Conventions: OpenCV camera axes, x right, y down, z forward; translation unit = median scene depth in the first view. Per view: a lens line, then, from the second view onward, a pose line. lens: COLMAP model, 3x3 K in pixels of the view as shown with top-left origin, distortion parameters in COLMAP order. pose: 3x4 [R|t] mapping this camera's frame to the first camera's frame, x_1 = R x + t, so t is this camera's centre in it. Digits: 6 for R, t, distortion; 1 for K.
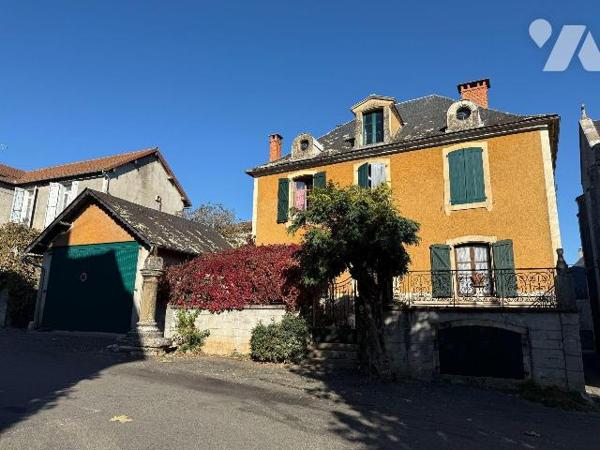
lens RADIAL K [[458.5, 0, 299.7], [0, 458.5, 224.8], [0, 0, 1]] dist [0.098757, -0.200621]
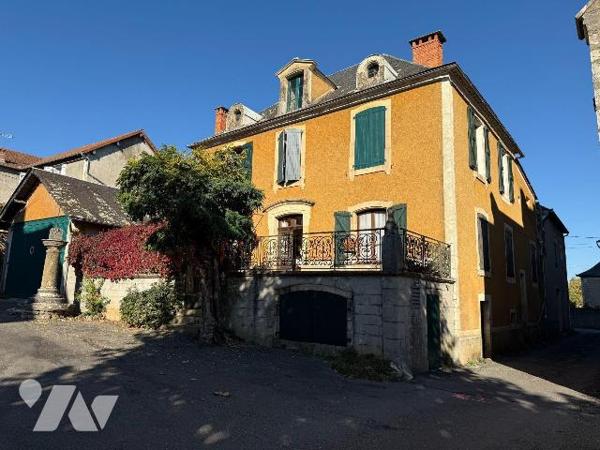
lens RADIAL K [[463.6, 0, 301.0], [0, 463.6, 228.4], [0, 0, 1]] dist [0.103858, -0.198589]
pose [[0.984136, -0.016476, -0.176648, 0.395946], [0.024091, 0.998867, 0.041049, 0.036509], [0.175771, -0.044653, 0.983418, 0.040002]]
